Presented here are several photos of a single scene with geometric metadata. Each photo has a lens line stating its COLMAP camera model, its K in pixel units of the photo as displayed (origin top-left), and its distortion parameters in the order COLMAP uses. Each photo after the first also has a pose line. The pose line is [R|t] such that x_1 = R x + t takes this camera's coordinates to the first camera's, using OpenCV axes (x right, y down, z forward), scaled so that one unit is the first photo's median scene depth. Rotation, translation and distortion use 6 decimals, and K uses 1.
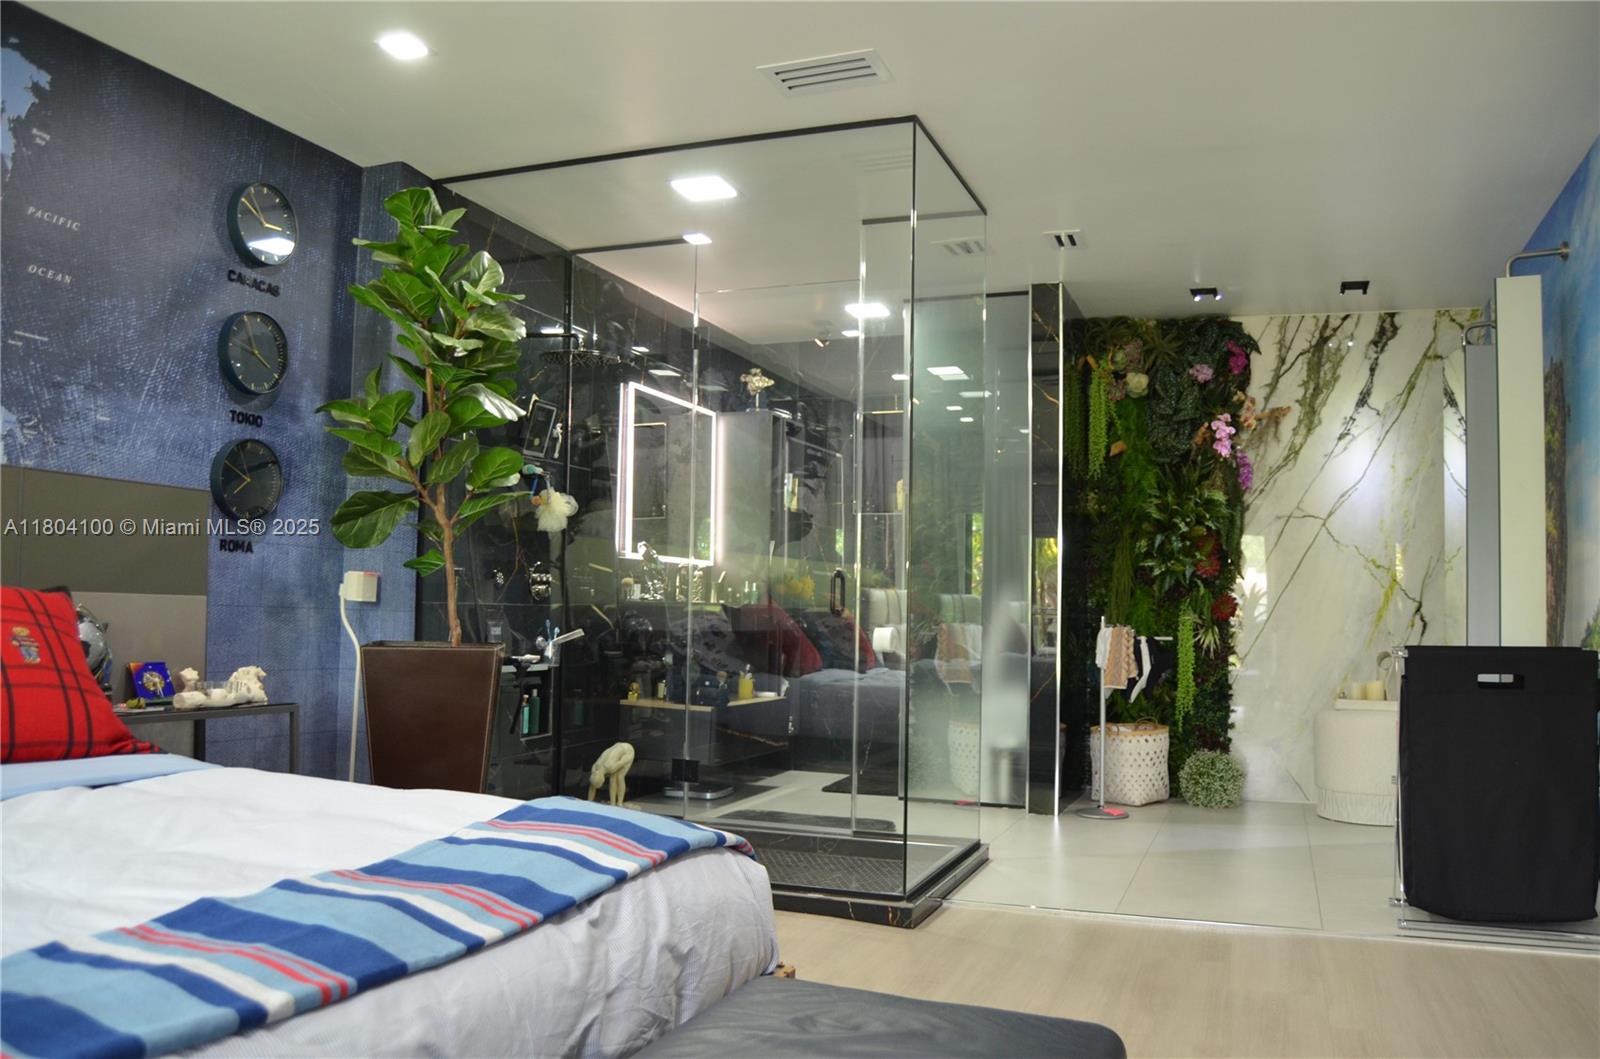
lens RADIAL K [[1245.3, 0, 800.0], [0, 1245.3, 549.1], [0, 0, 1]] dist [-0.096759, 0.038311]
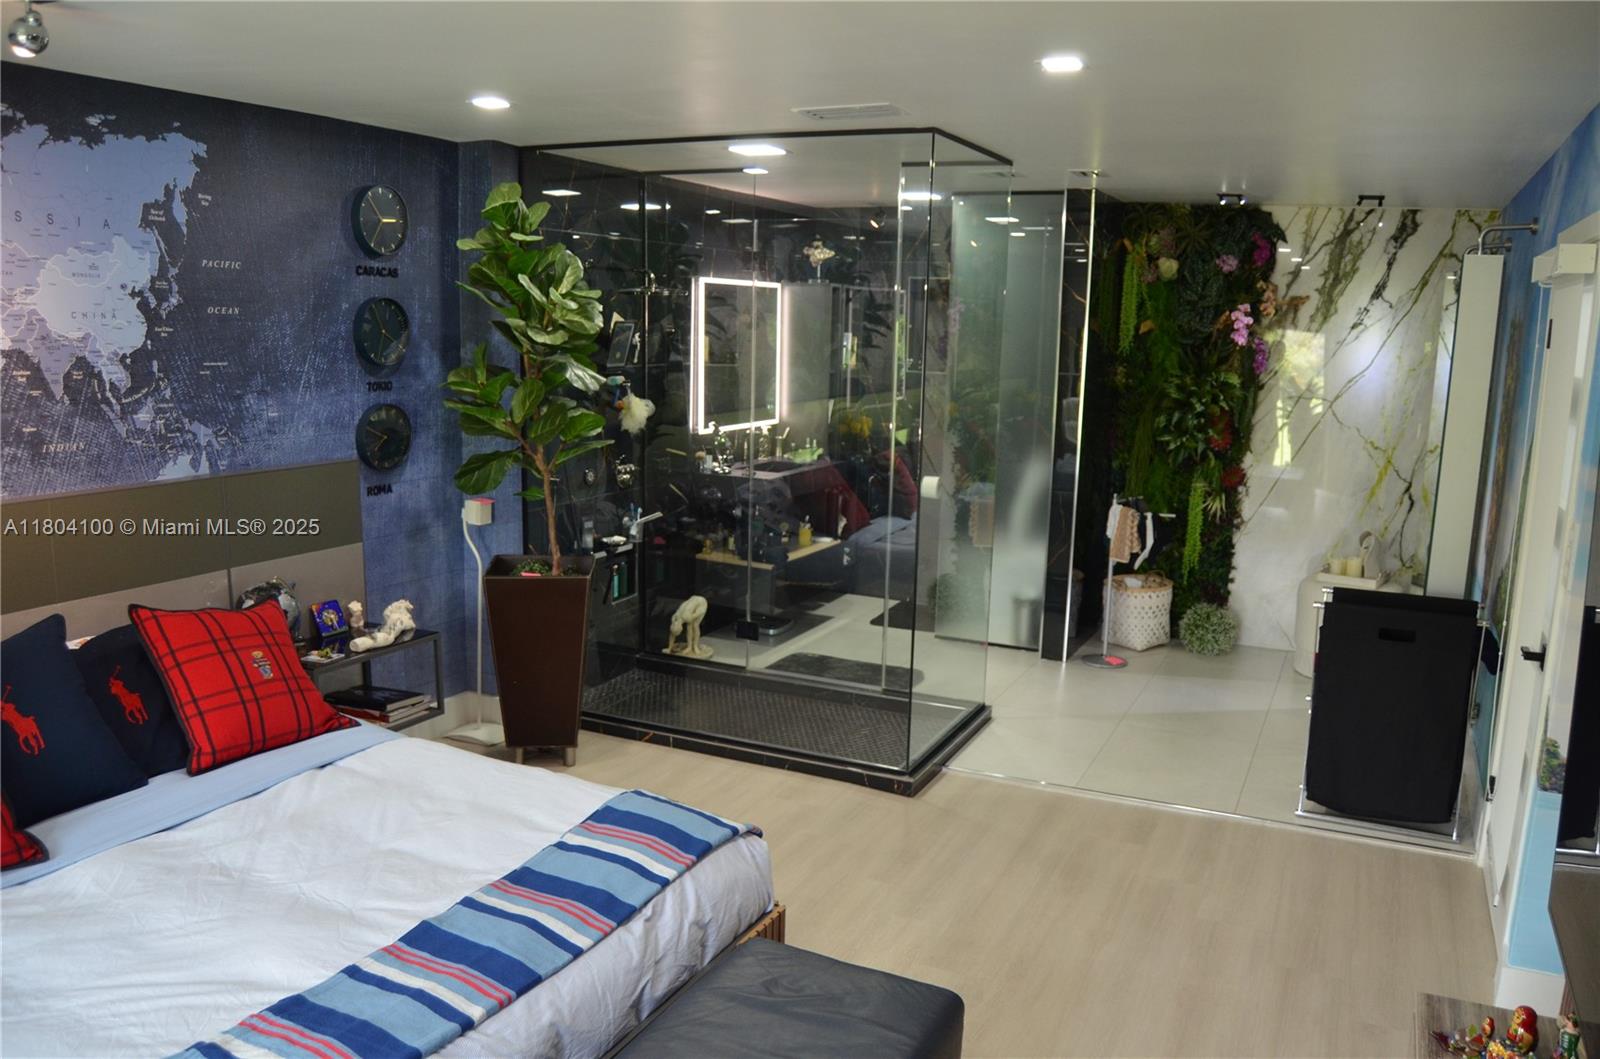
lens RADIAL K [[1245.3, 0, 800.0], [0, 1245.3, 549.1], [0, 0, 1]] dist [-0.096759, 0.038311]
pose [[0.996951, 0.020701, -0.075229, 0.043491], [-0.002658, 0.972612, 0.232419, -0.162708], [0.077980, -0.231511, 0.969702, -0.138610]]
